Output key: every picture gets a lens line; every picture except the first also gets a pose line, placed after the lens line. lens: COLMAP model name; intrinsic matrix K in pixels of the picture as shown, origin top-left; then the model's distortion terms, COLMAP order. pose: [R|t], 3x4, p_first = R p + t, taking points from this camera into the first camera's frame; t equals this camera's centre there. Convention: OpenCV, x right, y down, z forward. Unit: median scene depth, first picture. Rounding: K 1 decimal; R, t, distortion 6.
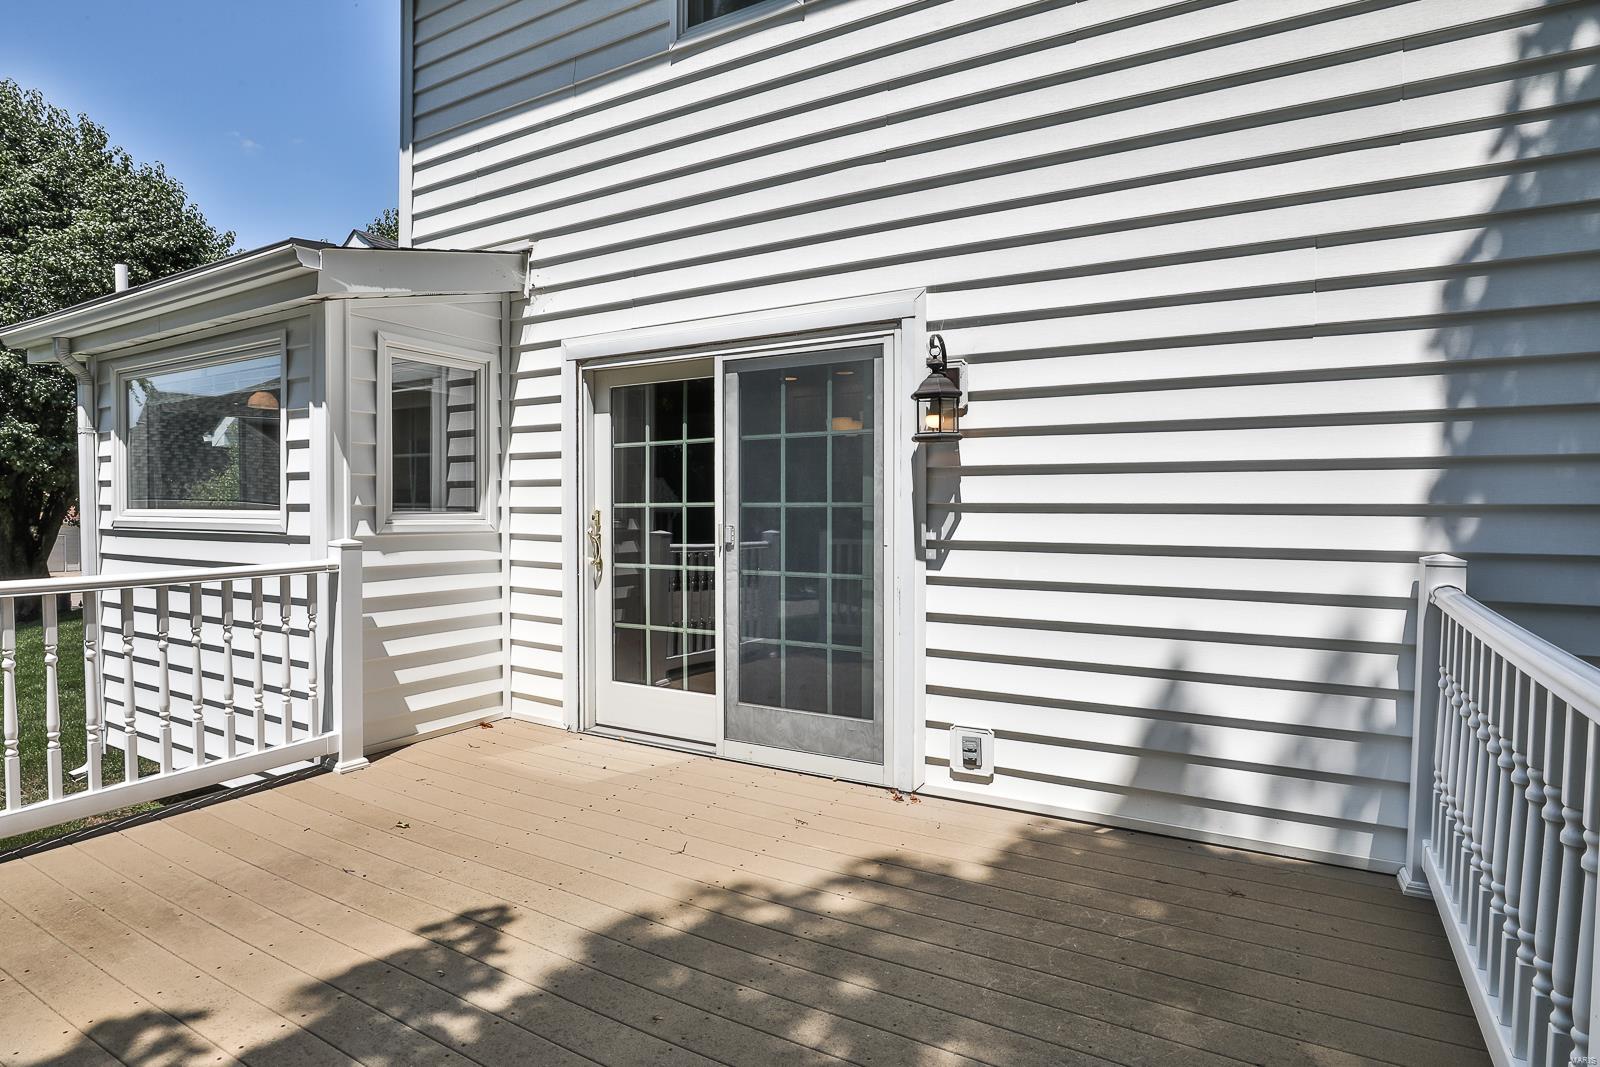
lens RADIAL K [[838.9, 0, 797.9], [0, 838.9, 530.8], [0, 0, 1]] dist [-0.046047, 0.015190]
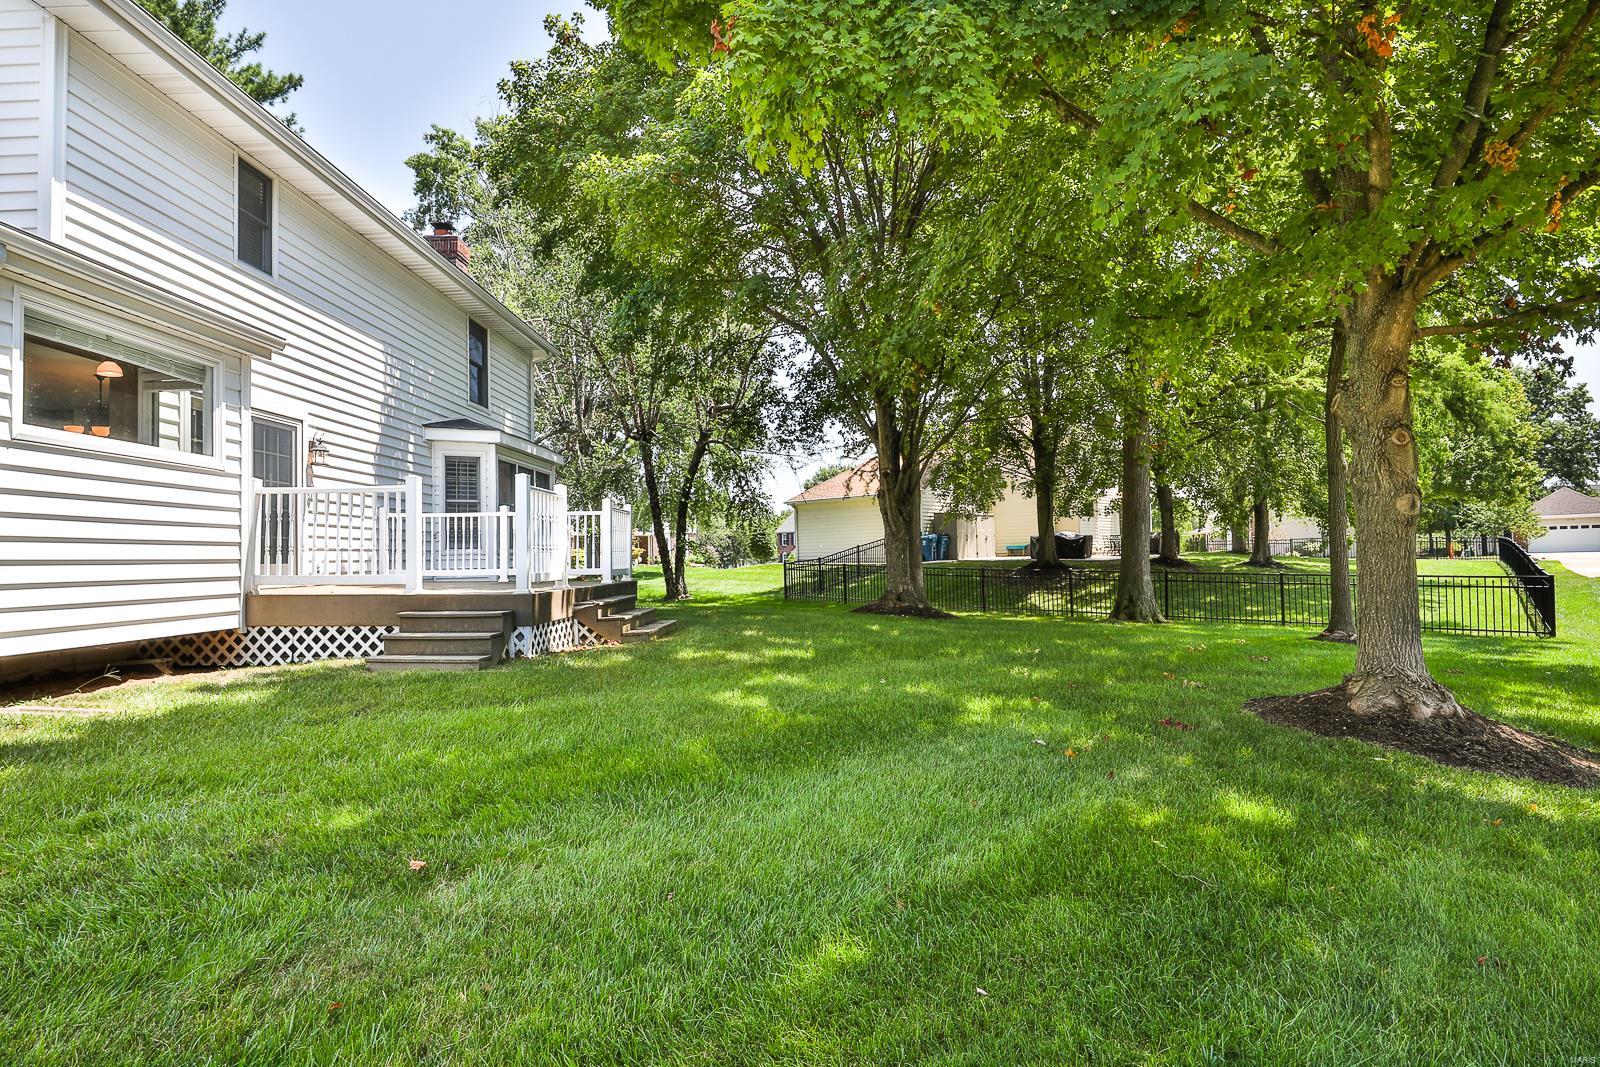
lens RADIAL K [[840.0, 0, 800.0], [0, 840.0, 533.5], [0, 0, 1]] dist [-0.104554, -0.000096]
pose [[-0.487510, 0.028603, 0.872649, -3.242007], [0.036524, 0.999256, -0.012349, 0.245285], [-0.872353, 0.025852, -0.488193, 0.885055]]
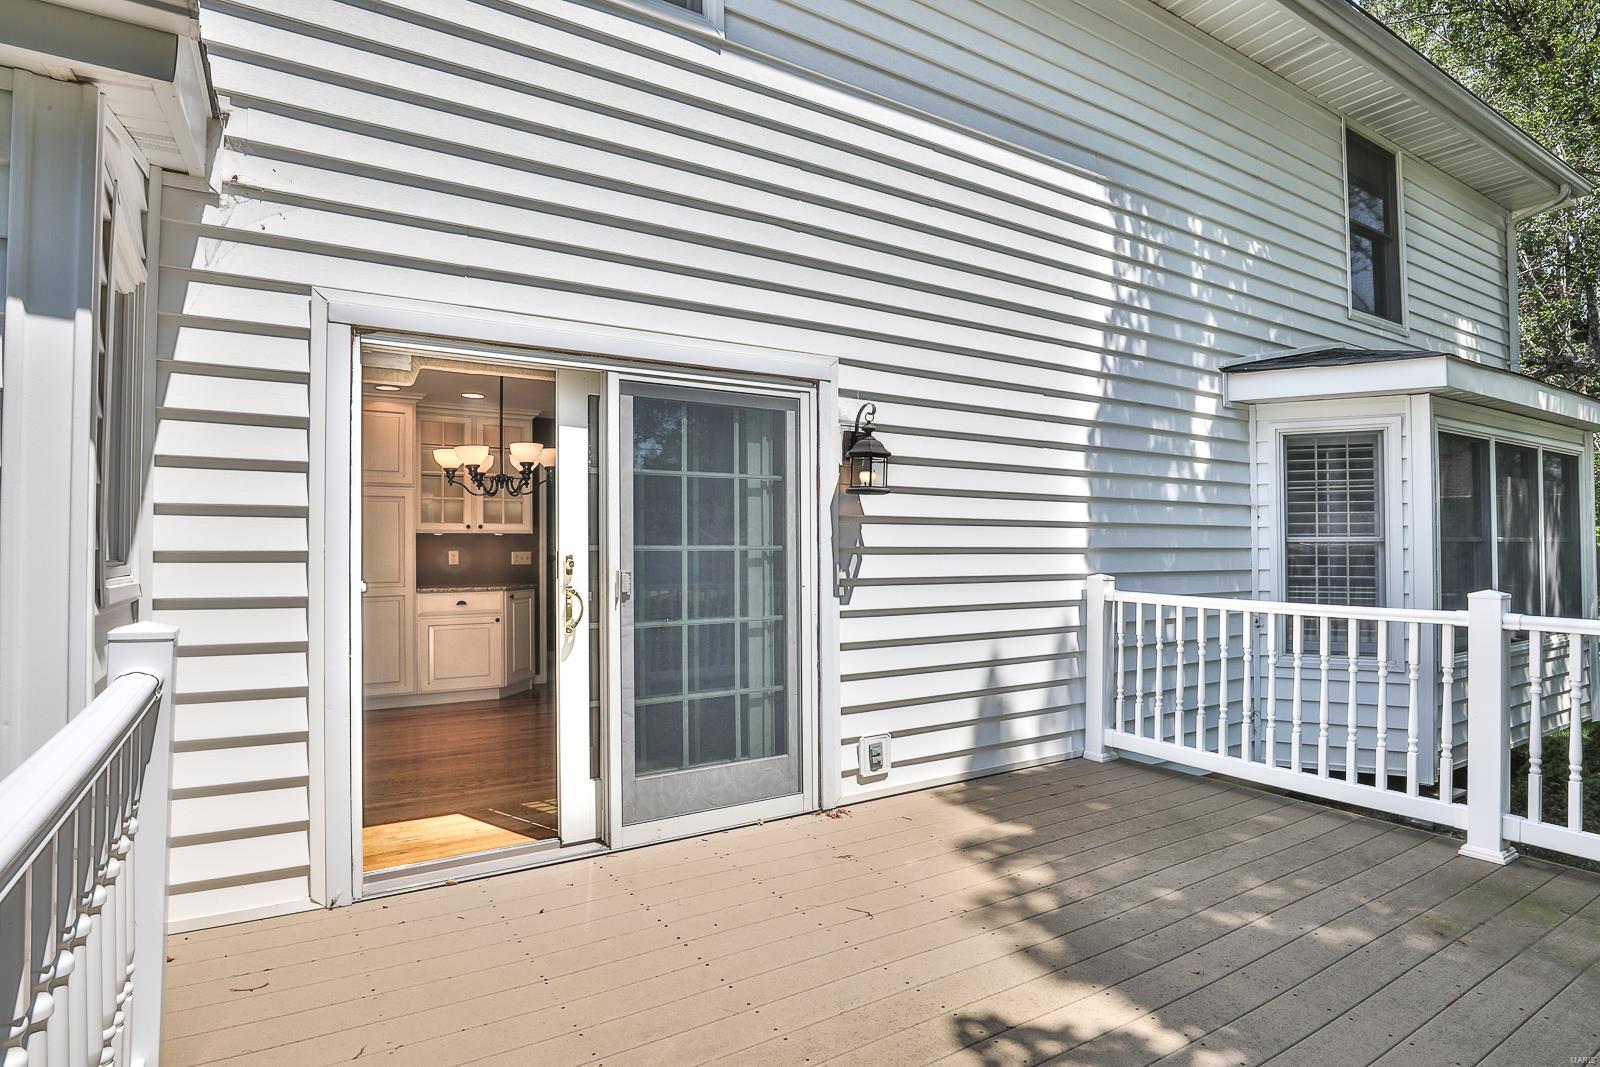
lens RADIAL K [[800.6, 0, 802.6], [0, 800.6, 539.3], [0, 0, 1]] dist [-0.027705, 0.000266]
pose [[0.483286, 0.010814, 0.875396, -0.831935], [0.026995, 0.999264, -0.027248, -0.014749], [-0.875046, 0.036800, 0.482638, 0.525731]]
